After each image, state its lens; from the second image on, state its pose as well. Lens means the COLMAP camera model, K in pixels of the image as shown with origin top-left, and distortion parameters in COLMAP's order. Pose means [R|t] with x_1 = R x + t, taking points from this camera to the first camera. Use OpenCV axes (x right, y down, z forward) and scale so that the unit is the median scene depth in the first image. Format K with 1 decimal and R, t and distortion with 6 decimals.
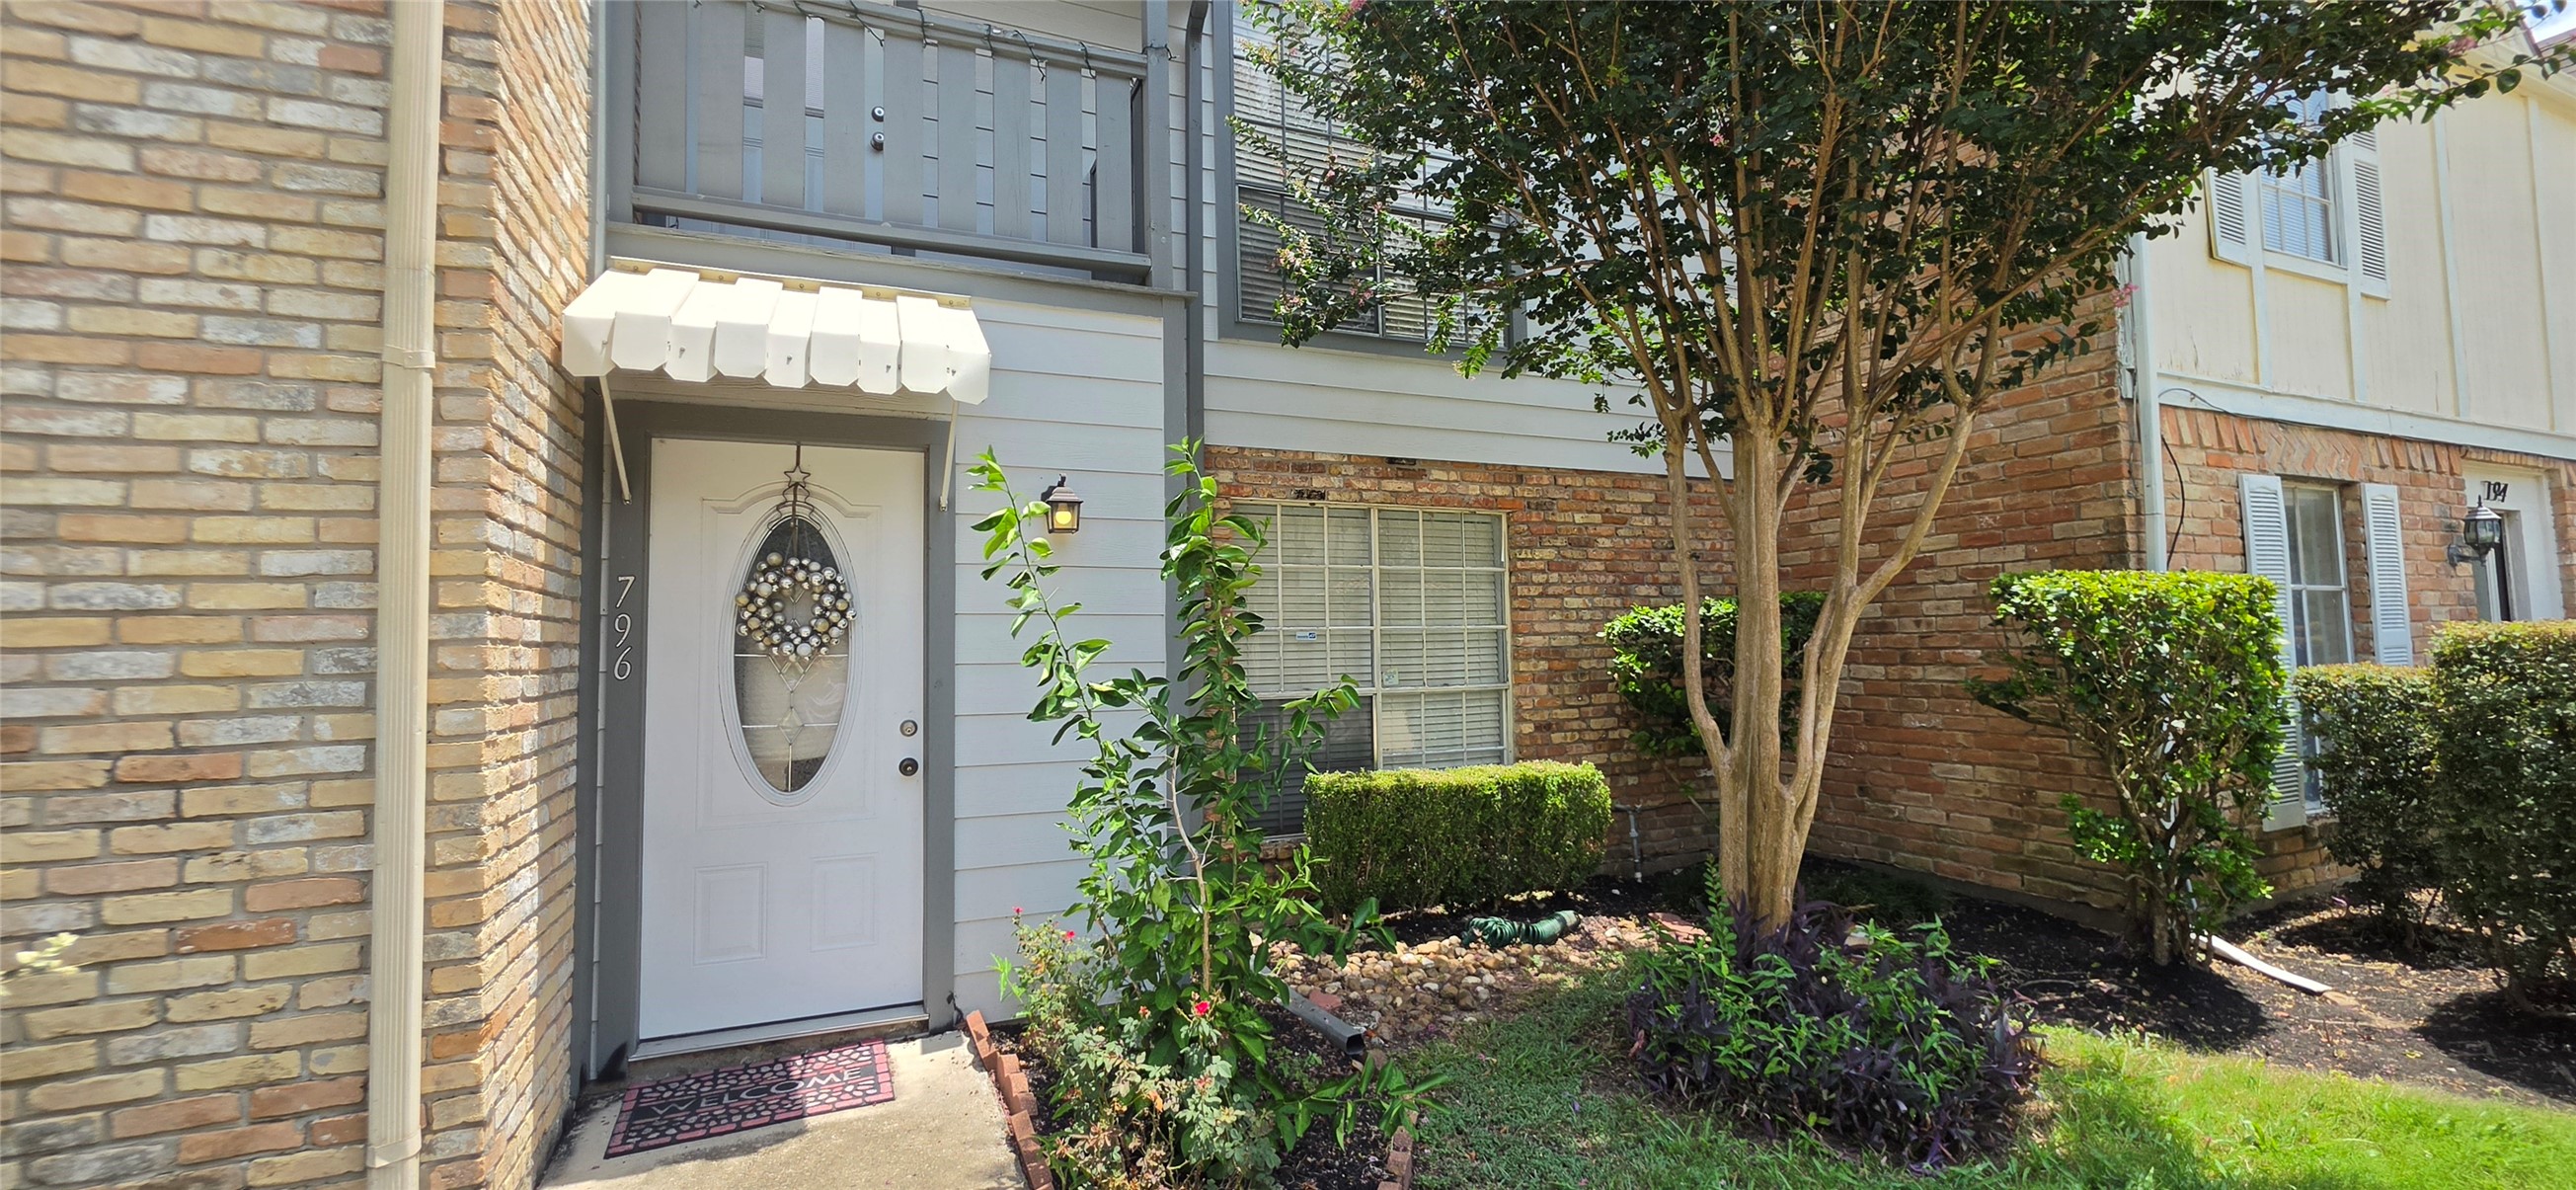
lens RADIAL K [[1024.4, 0, 1253.0], [0, 1024.4, 570.7], [0, 0, 1]] dist [-0.007504, 0.001233]
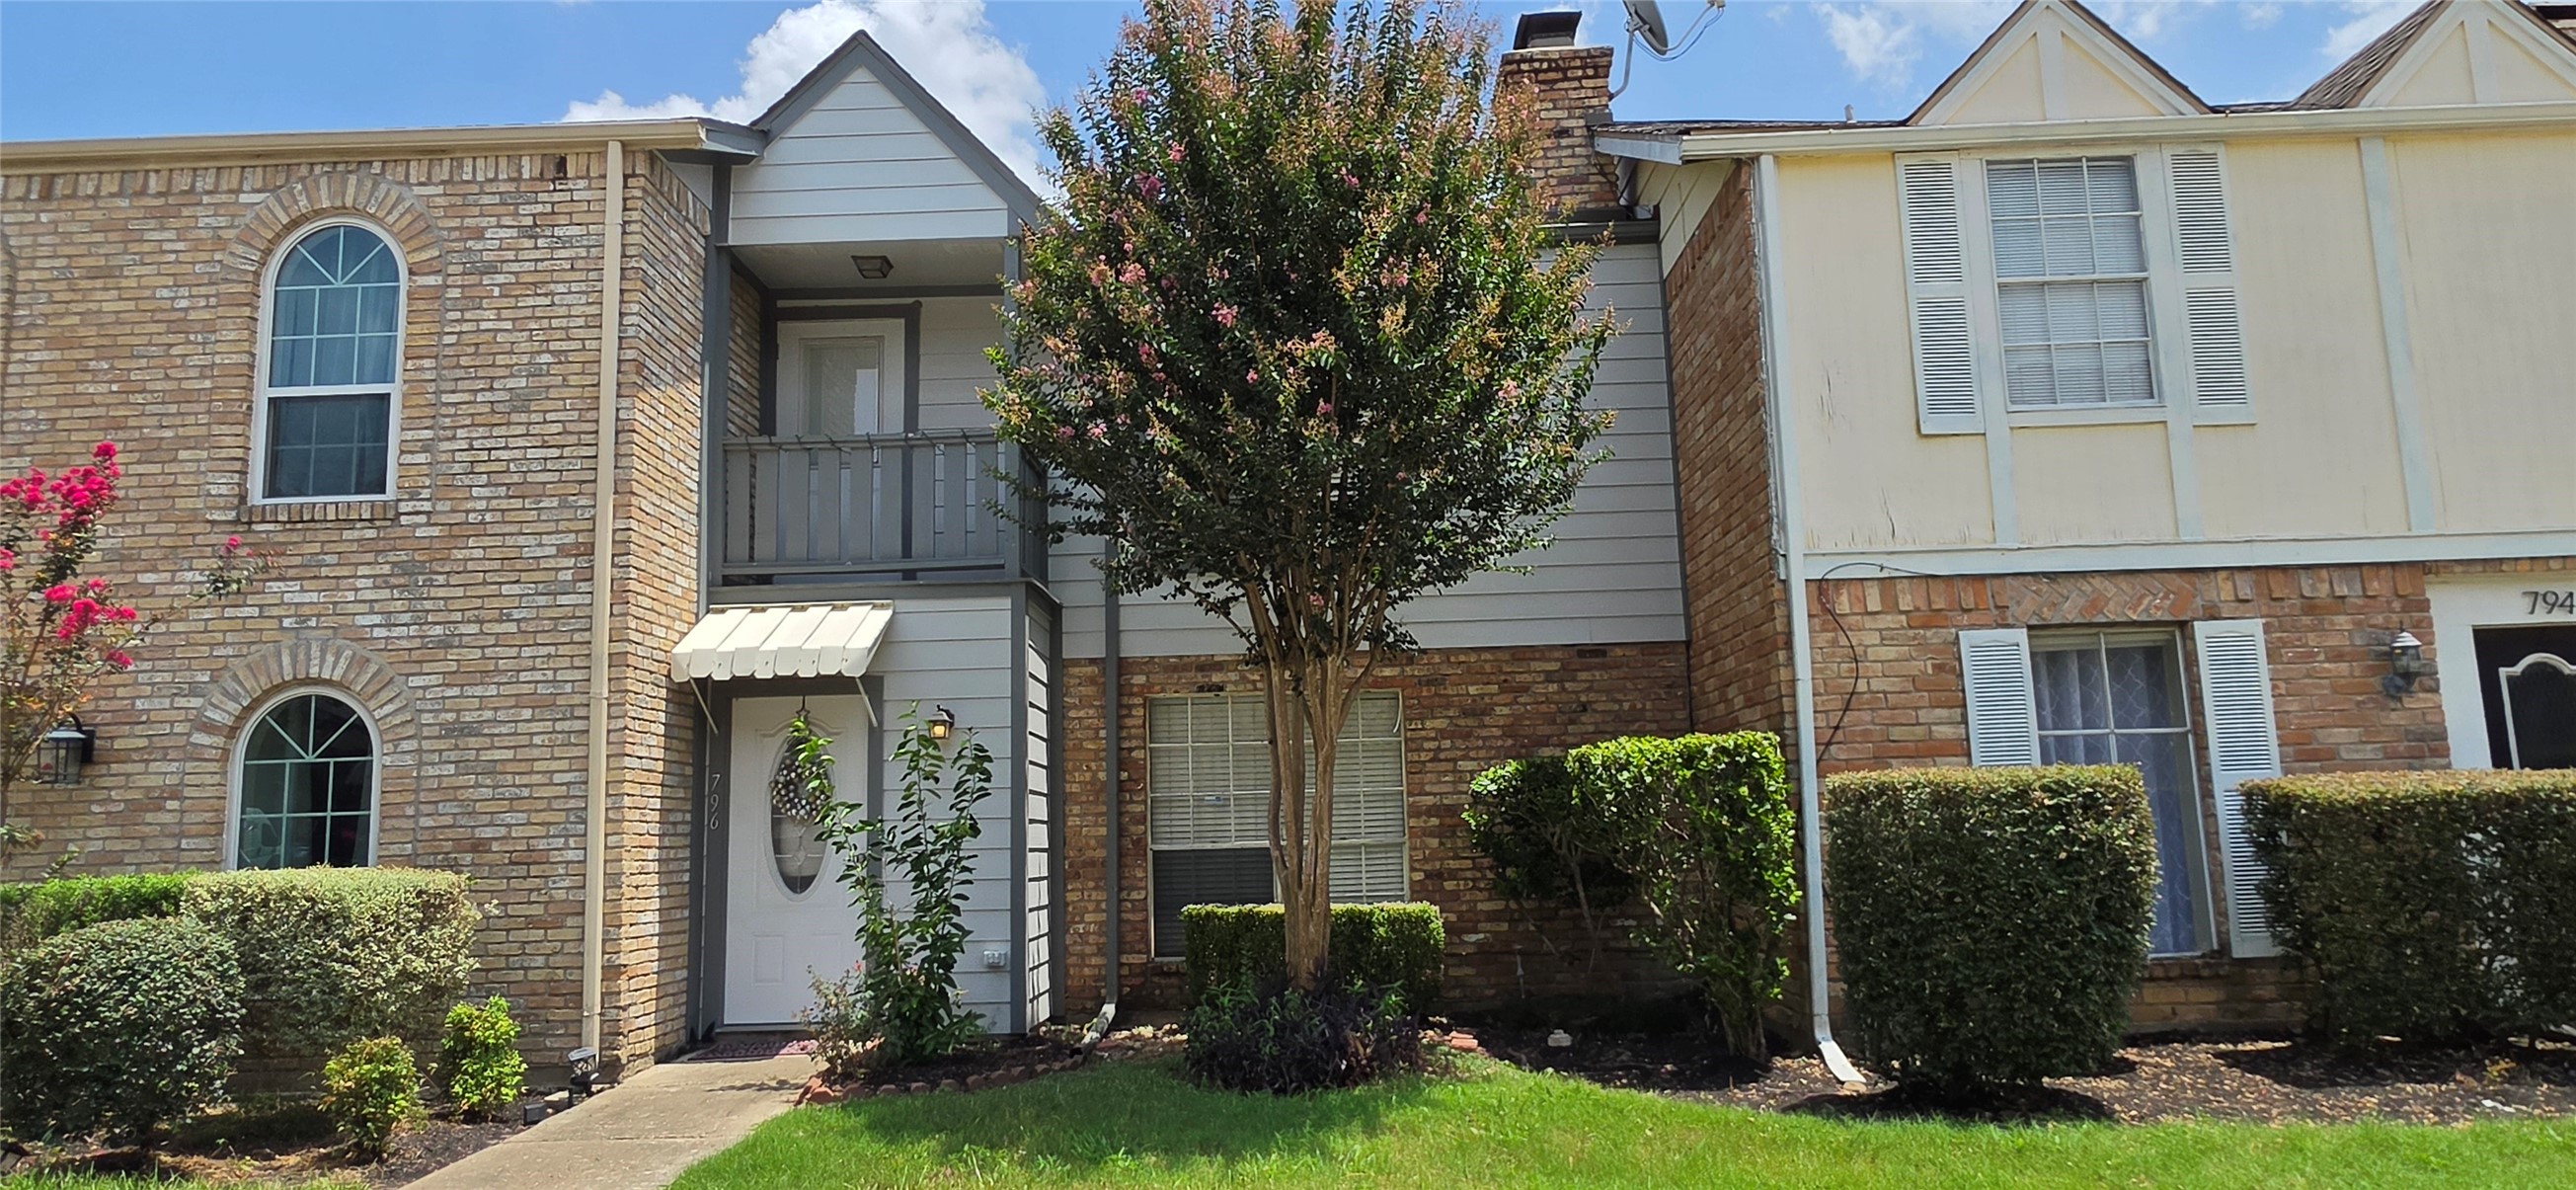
lens RADIAL K [[1564.8, 0, 1283.7], [0, 1564.8, 571.6], [0, 0, 1]] dist [-0.003973, -0.002875]
pose [[0.913594, -0.076953, -0.399280, 1.509857], [0.042346, 0.994596, -0.094795, -0.048386], [0.404417, 0.069696, 0.911915, -1.227127]]
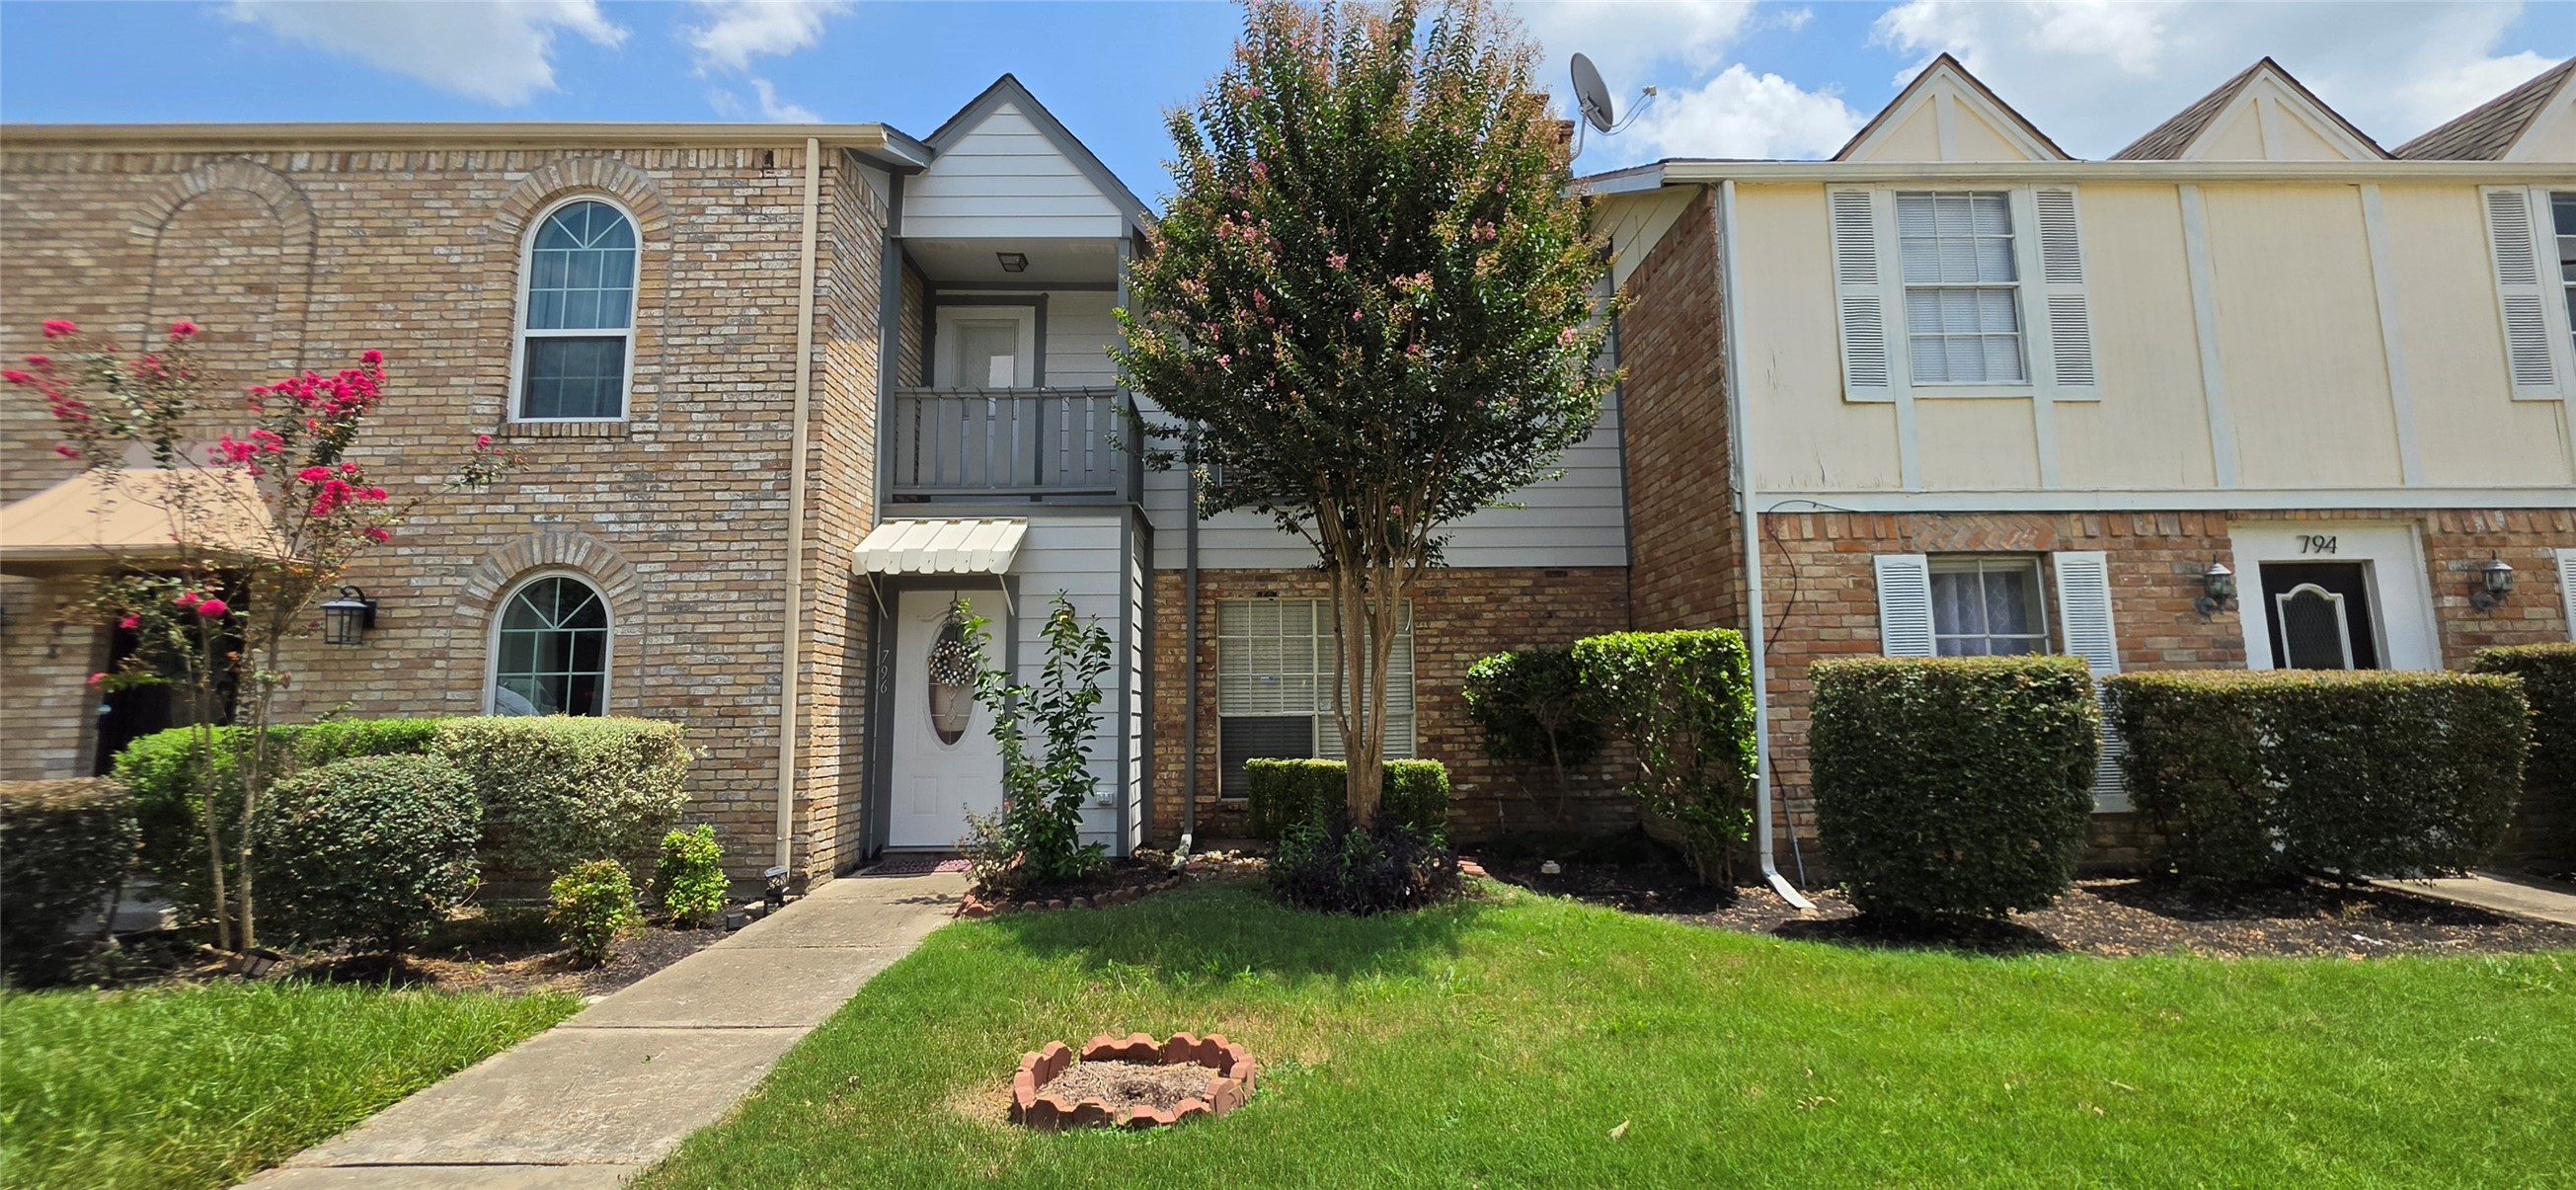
lens RADIAL K [[1024.4, 0, 1278.4], [0, 1024.4, 562.8], [0, 0, 1]] dist [-0.007504, 0.001233]
pose [[0.927562, -0.048043, -0.370567, 1.129041], [0.021922, 0.996989, -0.074386, -0.000069], [0.373025, 0.060874, 0.925822, -0.886725]]
